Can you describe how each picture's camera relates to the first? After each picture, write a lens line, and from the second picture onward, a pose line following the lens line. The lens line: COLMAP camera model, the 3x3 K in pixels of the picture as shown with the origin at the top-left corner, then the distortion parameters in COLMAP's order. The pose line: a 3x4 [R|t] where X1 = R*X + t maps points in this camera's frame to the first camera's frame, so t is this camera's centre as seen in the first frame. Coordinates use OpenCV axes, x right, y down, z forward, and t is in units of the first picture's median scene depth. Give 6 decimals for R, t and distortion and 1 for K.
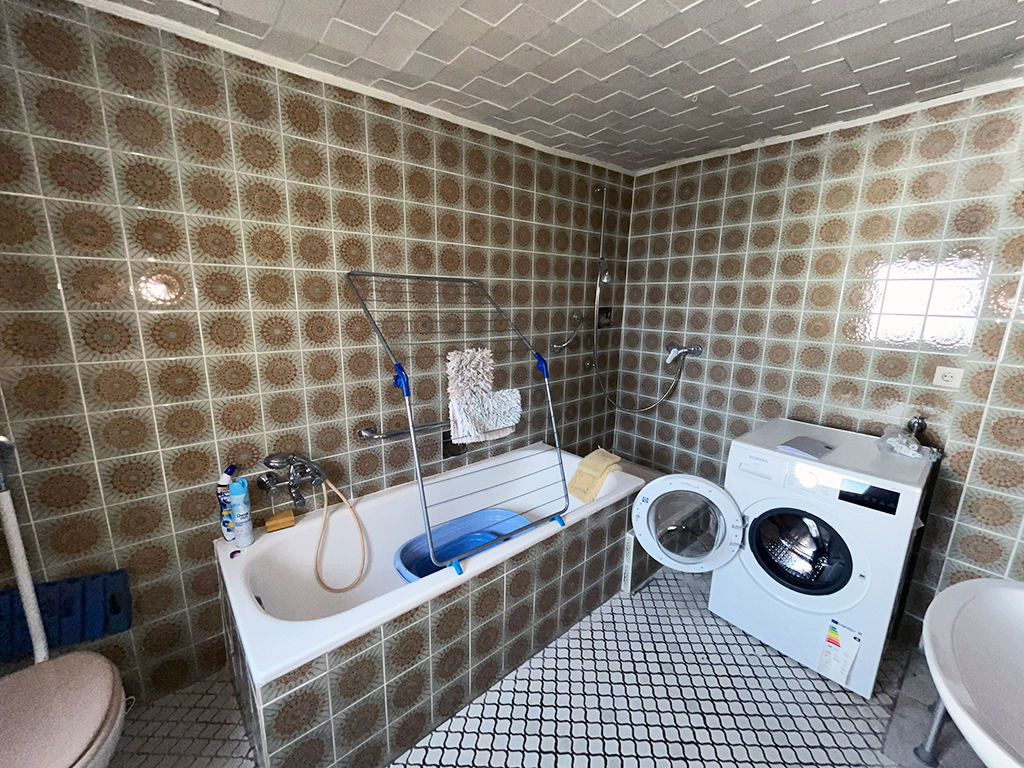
lens RADIAL K [[414.3, 0, 514.5], [0, 414.3, 384.2], [0, 0, 1]] dist [-0.000935, 0.000041]
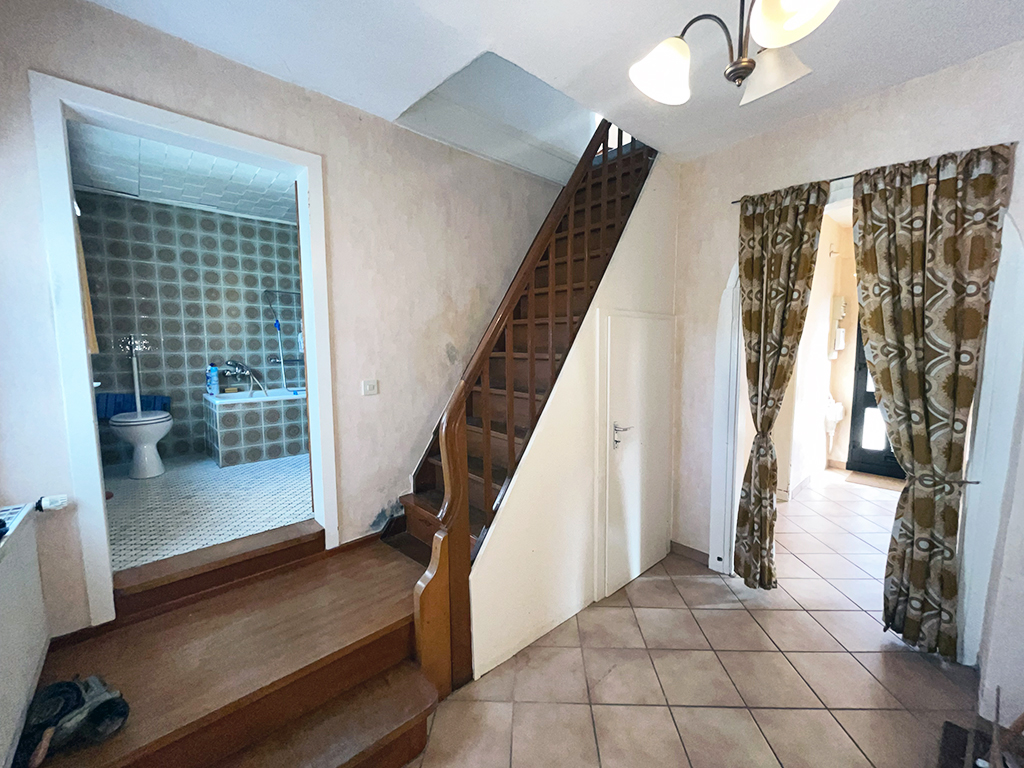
lens RADIAL K [[414.3, 0, 515.4], [0, 414.3, 382.7], [0, 0, 1]] dist [-0.000935, 0.000041]
pose [[0.999258, -0.016950, 0.034576, 1.091672], [0.020586, 0.993975, -0.107655, 0.631987], [-0.032543, 0.108287, 0.993587, -1.580930]]
